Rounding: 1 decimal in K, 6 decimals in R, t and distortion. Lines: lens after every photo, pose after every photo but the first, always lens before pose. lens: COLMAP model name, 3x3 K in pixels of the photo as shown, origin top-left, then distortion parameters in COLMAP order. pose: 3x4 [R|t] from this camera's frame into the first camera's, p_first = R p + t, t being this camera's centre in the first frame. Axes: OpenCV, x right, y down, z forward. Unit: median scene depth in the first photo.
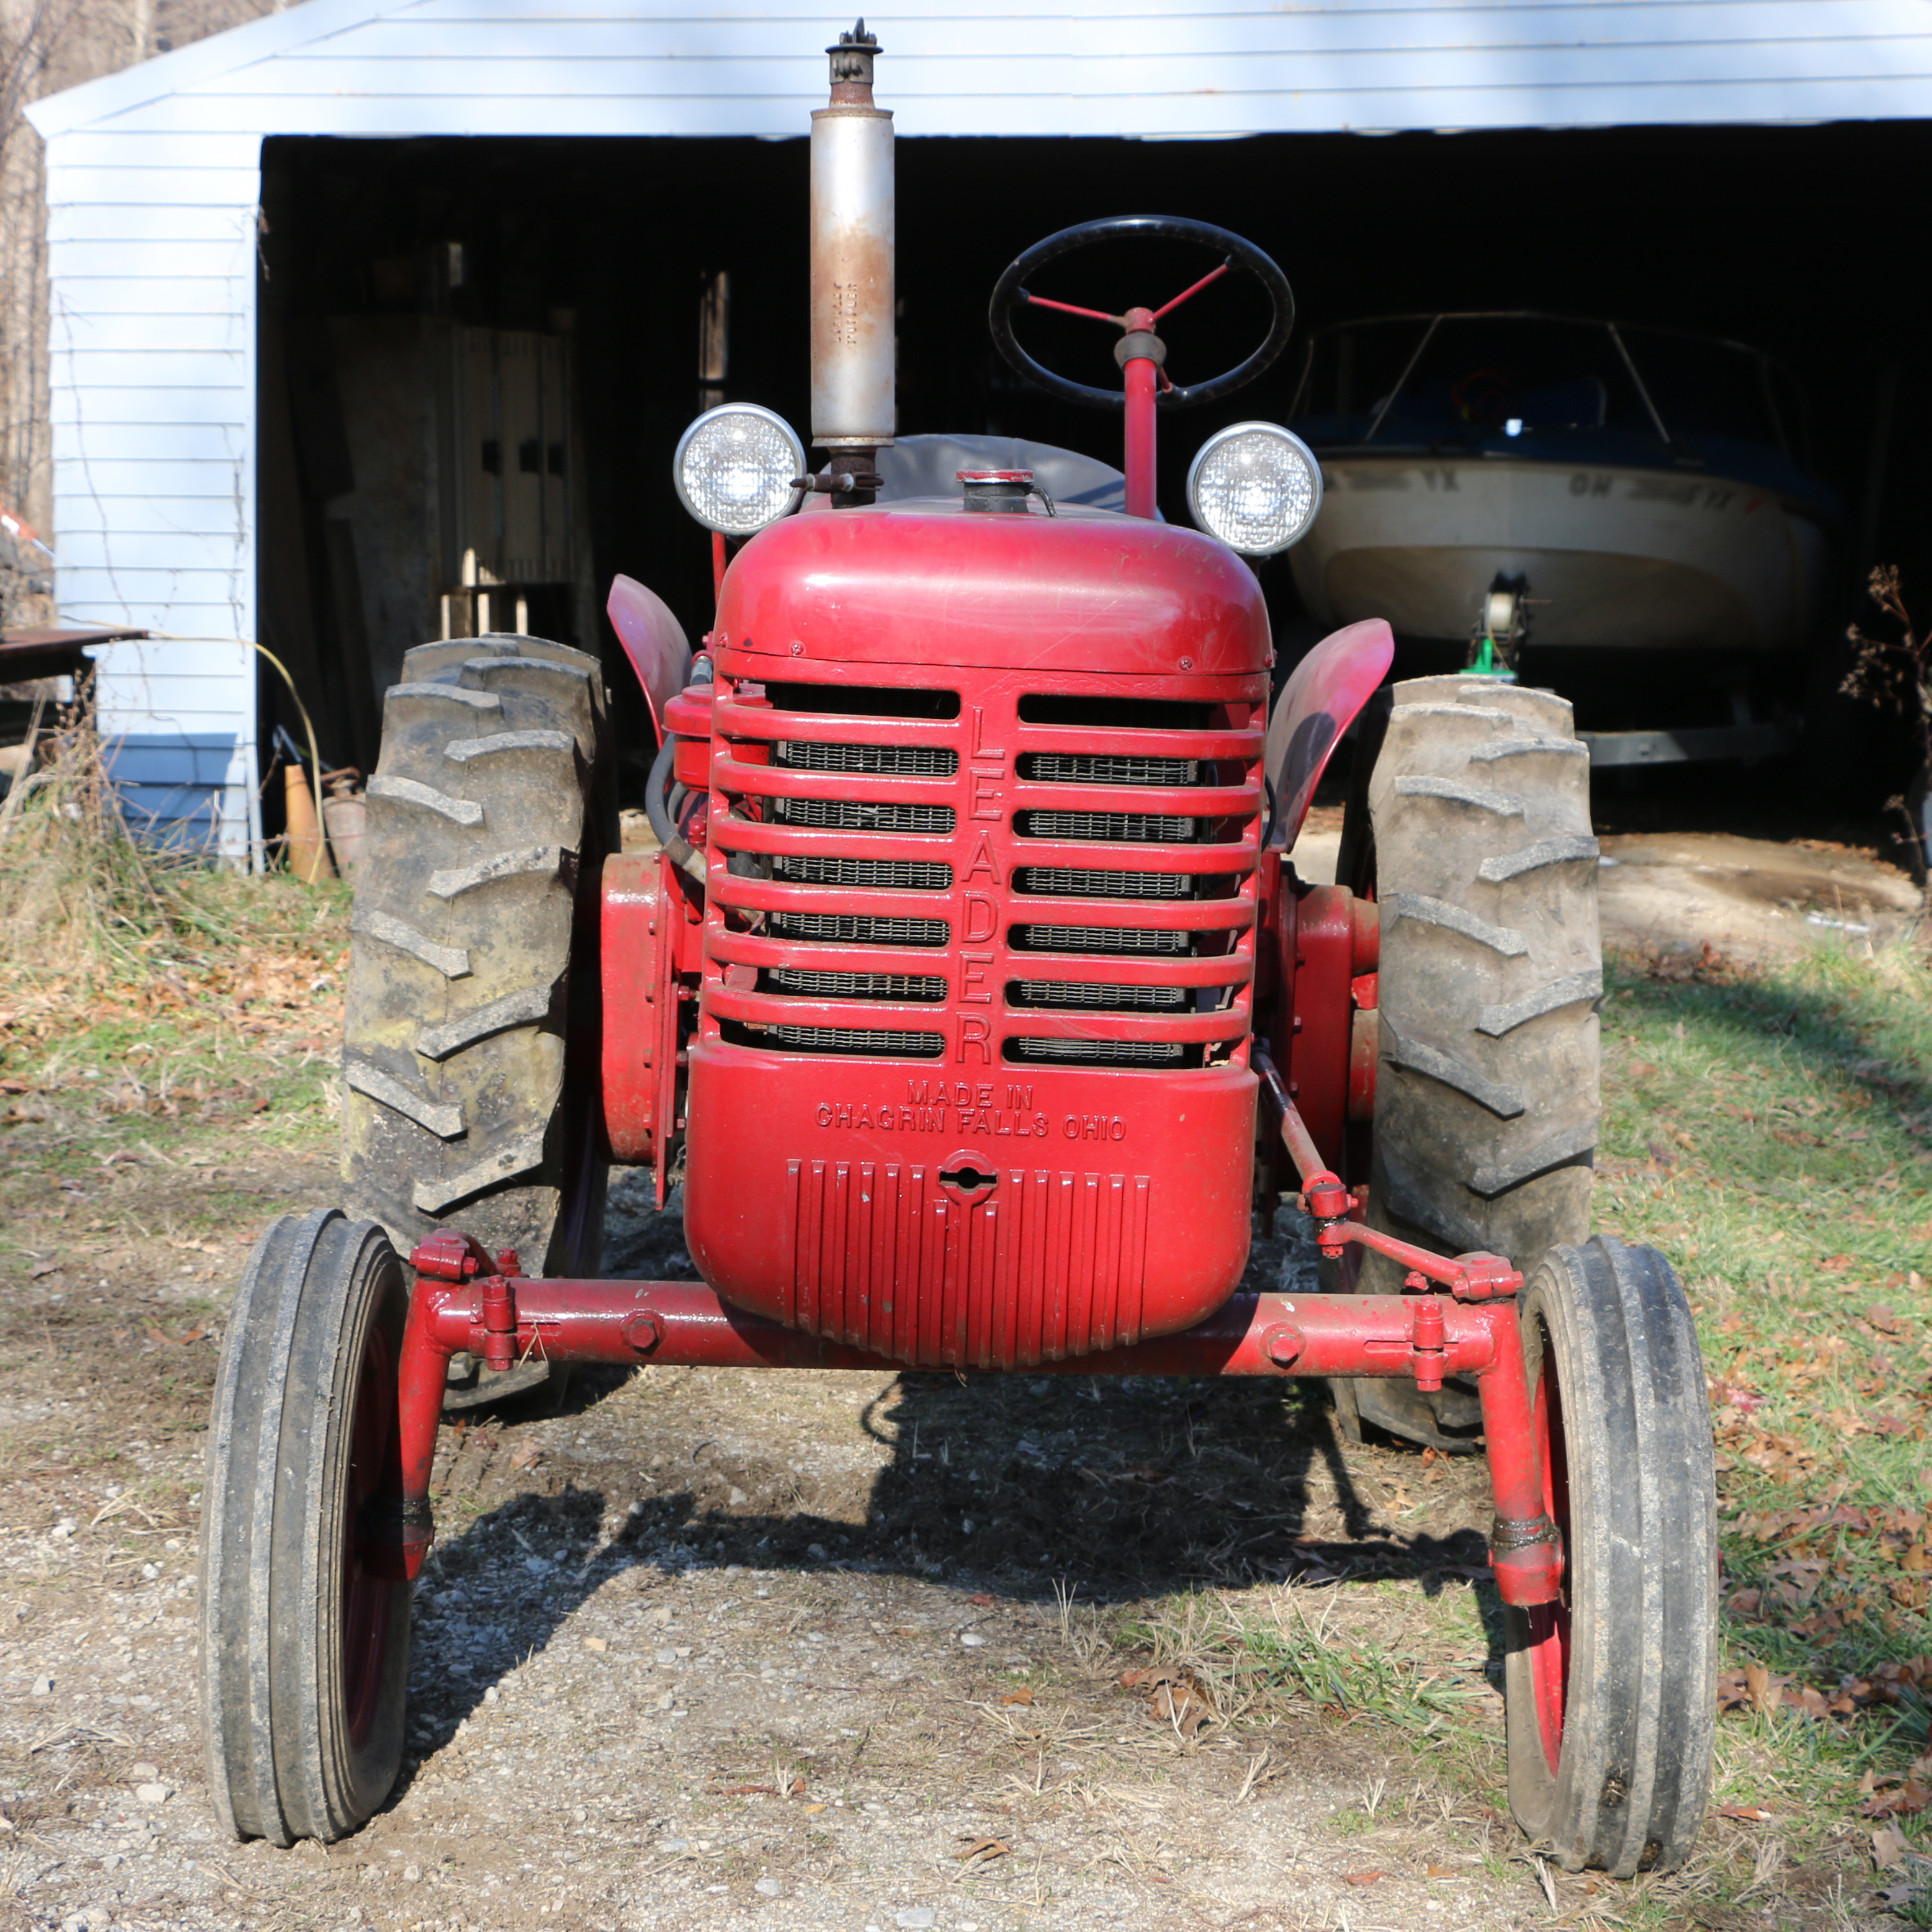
lens RADIAL K [[4573.4, 0, 966.0], [0, 4573.4, 966.0], [0, 0, 1]] dist [0.070909, 0.225429]
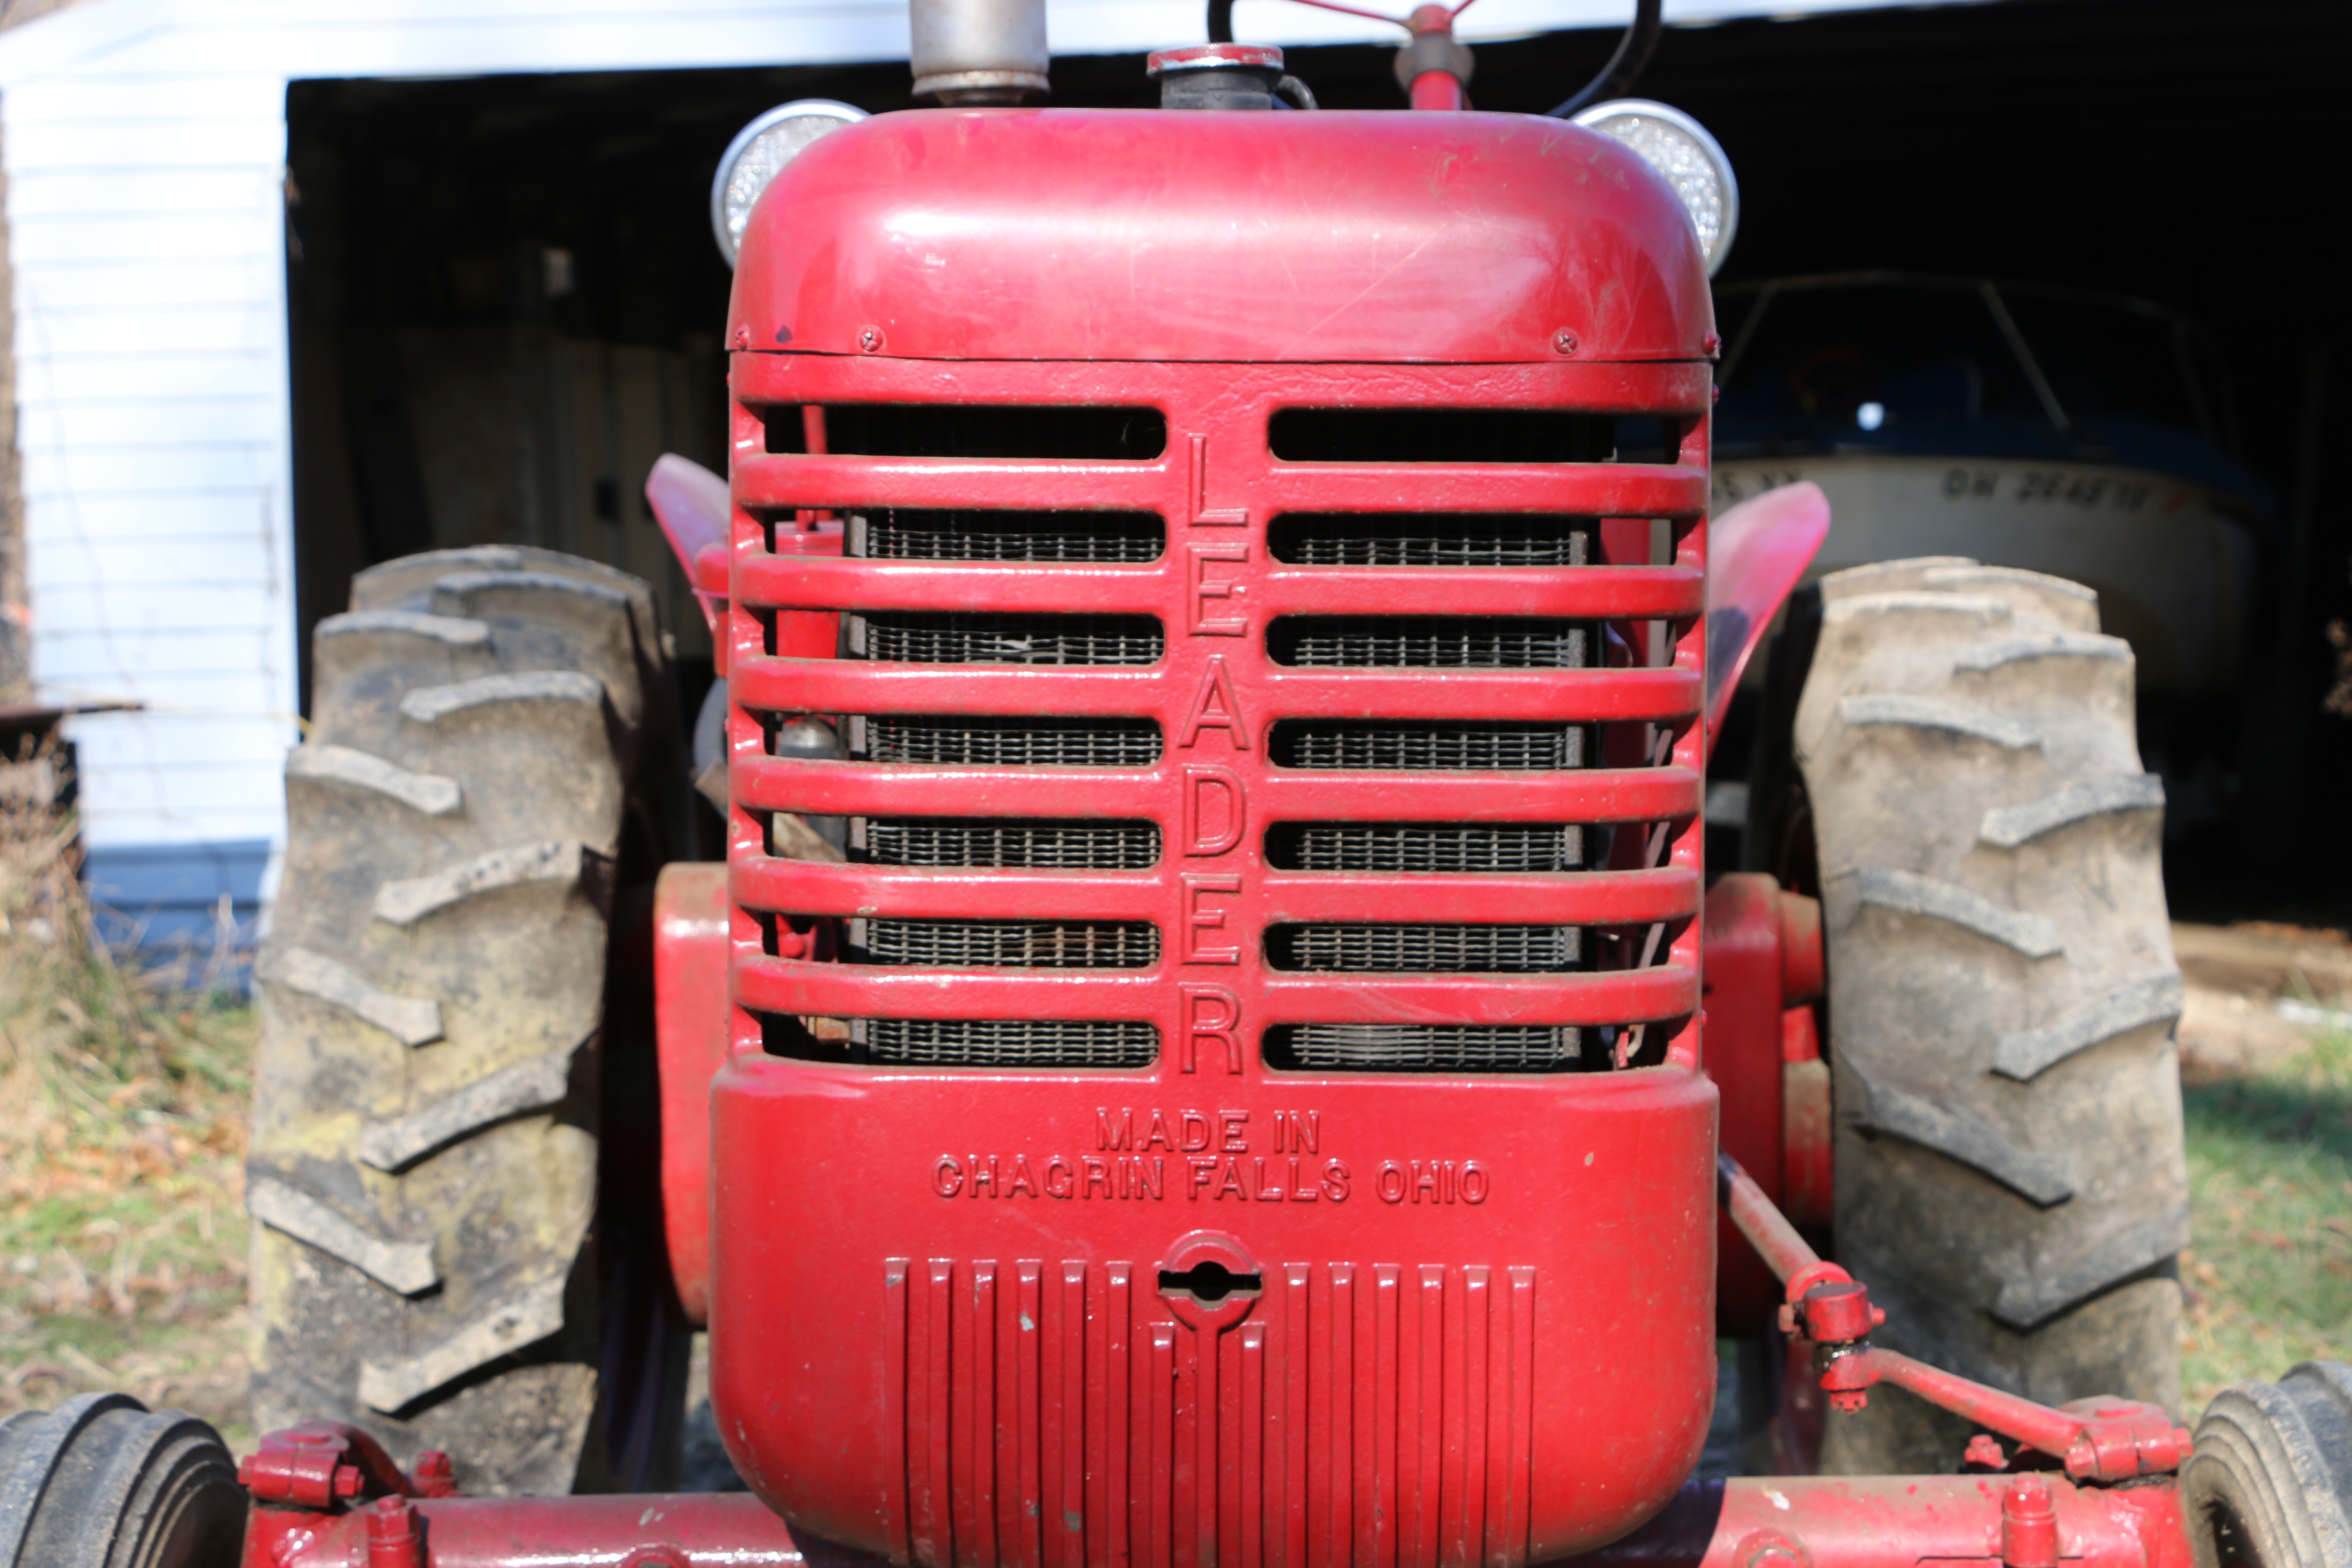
lens RADIAL K [[5227.8, 0, 1176.0], [0, 5227.8, 784.0], [0, 0, 1]] dist [0.267535, 0.685468]
pose [[0.999335, -0.035995, -0.005788, 0.001560], [0.035507, 0.996953, -0.069456, 0.021172], [0.008270, 0.069204, 0.997568, 0.250929]]
